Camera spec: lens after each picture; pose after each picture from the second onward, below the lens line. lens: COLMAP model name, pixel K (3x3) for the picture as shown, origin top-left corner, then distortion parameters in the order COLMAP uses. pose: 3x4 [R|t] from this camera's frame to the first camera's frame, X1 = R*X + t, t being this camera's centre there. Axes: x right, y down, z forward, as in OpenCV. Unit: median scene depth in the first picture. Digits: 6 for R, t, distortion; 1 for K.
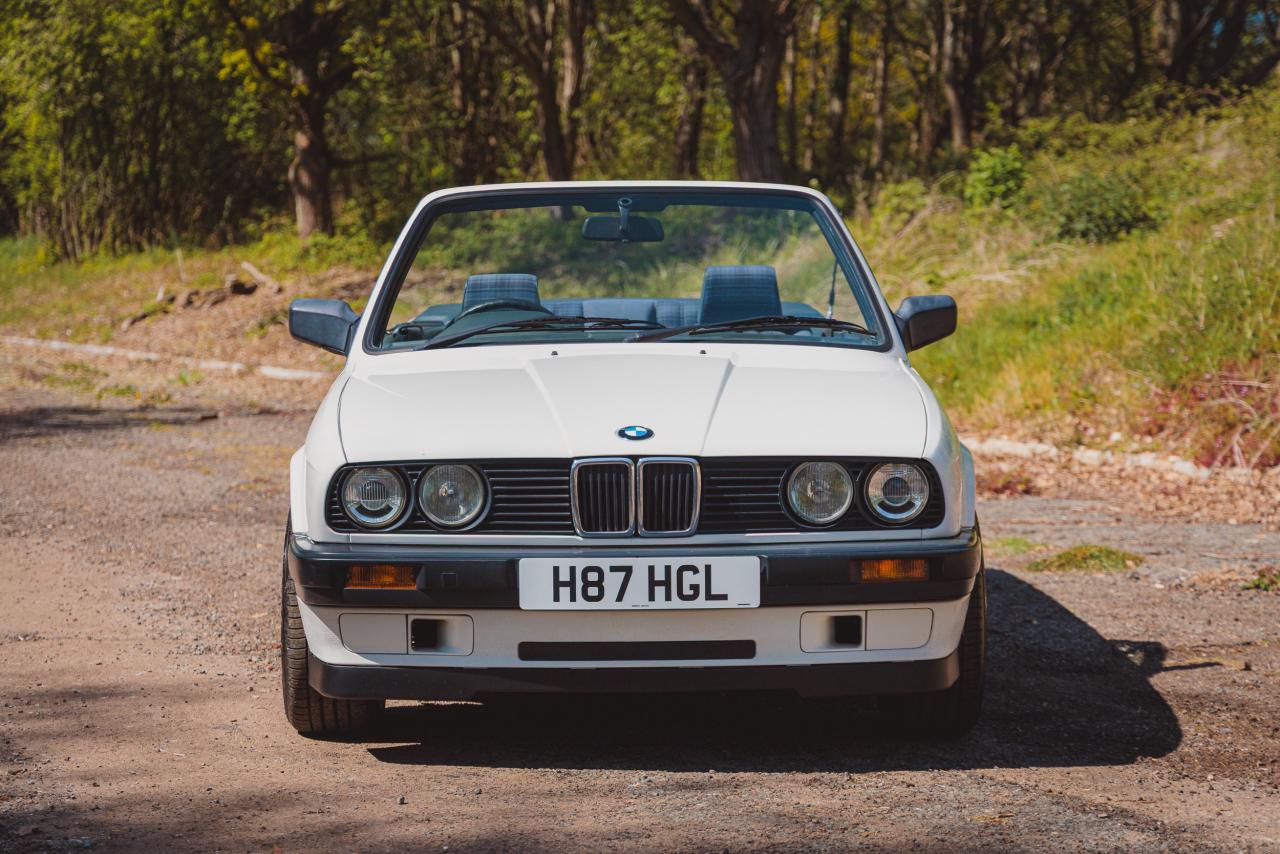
lens RADIAL K [[3120.5, 0, 659.3], [0, 3120.5, 427.5], [0, 0, 1]] dist [0.069542, -0.280965]
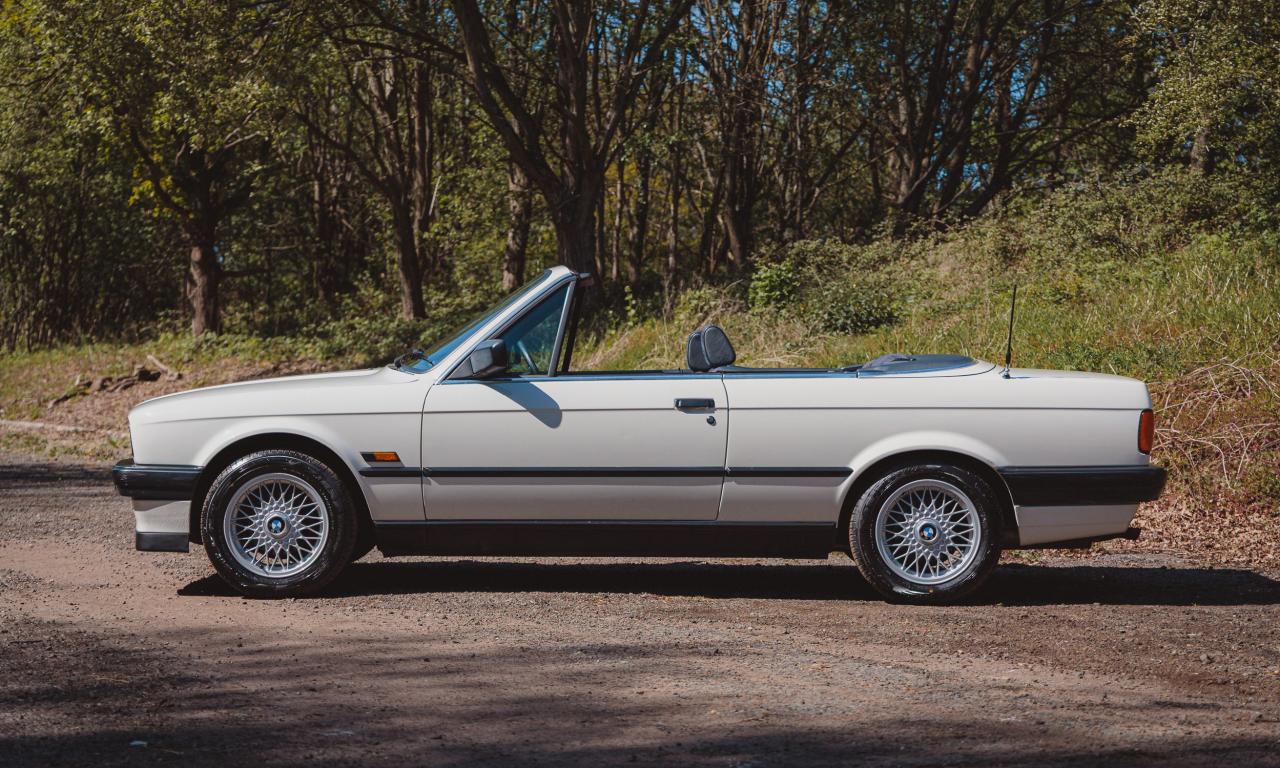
lens RADIAL K [[2768.7, 0, 640.0], [0, 2768.7, 384.0], [0, 0, 1]] dist [0.041788, -0.057407]
pose [[0.997437, 0.007658, 0.071140, -0.025490], [-0.003905, 0.998600, -0.052753, 0.019614], [-0.071444, 0.052340, 0.996070, -0.114932]]
